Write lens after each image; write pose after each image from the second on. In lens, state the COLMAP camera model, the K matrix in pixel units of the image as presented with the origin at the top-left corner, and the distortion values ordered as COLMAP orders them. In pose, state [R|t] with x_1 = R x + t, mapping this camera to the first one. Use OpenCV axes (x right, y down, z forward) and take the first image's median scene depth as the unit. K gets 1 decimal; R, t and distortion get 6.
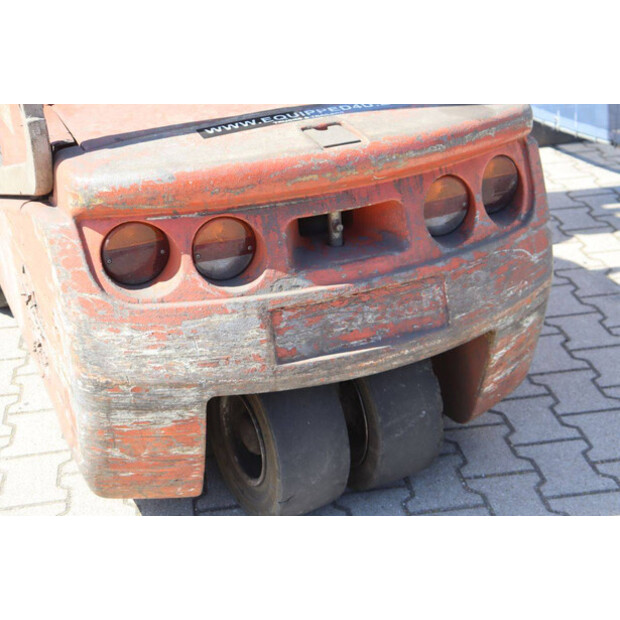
lens RADIAL K [[1095.0, 0, 310.0], [0, 1095.0, 310.0], [0, 0, 1]] dist [0.212093, 0.066166]
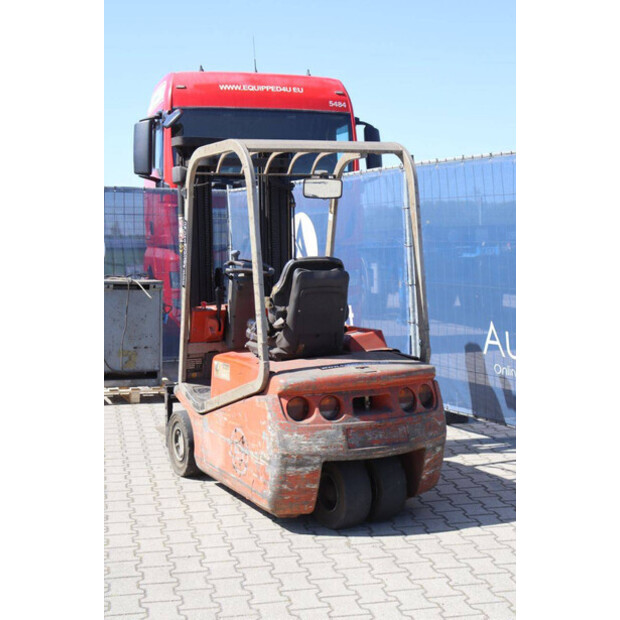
lens RADIAL K [[990.1, 0, 310.0], [0, 990.1, 310.0], [0, 0, 1]] dist [0.140199, -0.020104]
pose [[0.997367, 0.027338, 0.067169, -0.295826], [-0.002544, 0.938842, -0.344339, 0.566036], [-0.072475, 0.343261, 0.936440, -1.408917]]
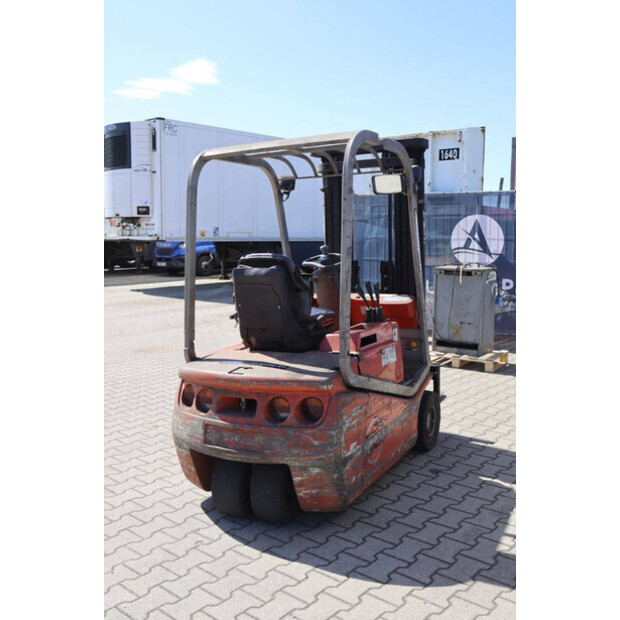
lens RADIAL K [[638.5, 0, 310.0], [0, 638.5, 310.0], [0, 0, 1]] dist [-0.077613, -0.002300]
pose [[0.635196, 0.115465, -0.763671, 1.321383], [-0.323079, 0.937821, -0.126930, -0.150166], [0.701531, 0.327352, 0.633005, 0.043048]]
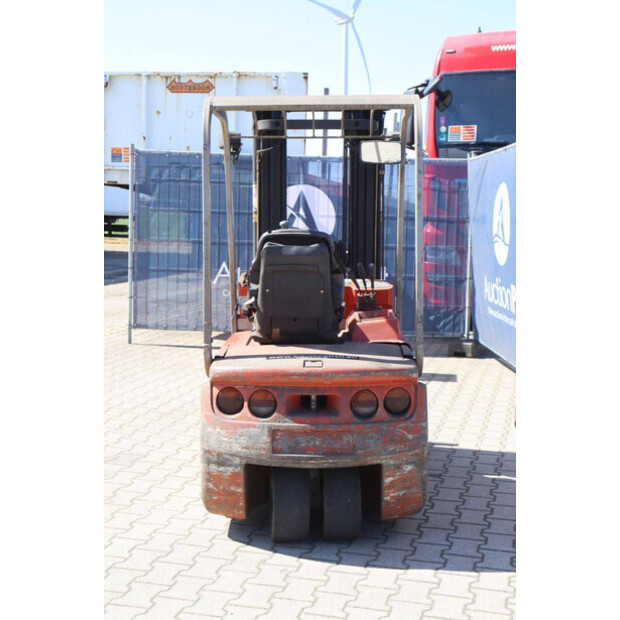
lens RADIAL K [[933.2, 0, 310.0], [0, 933.2, 310.0], [0, 0, 1]] dist [0.139970, 0.131382]
pose [[0.915982, 0.093888, -0.390079, 0.788527], [-0.208096, 0.942415, -0.261821, 0.264767], [0.343035, 0.320997, 0.882773, -0.842946]]
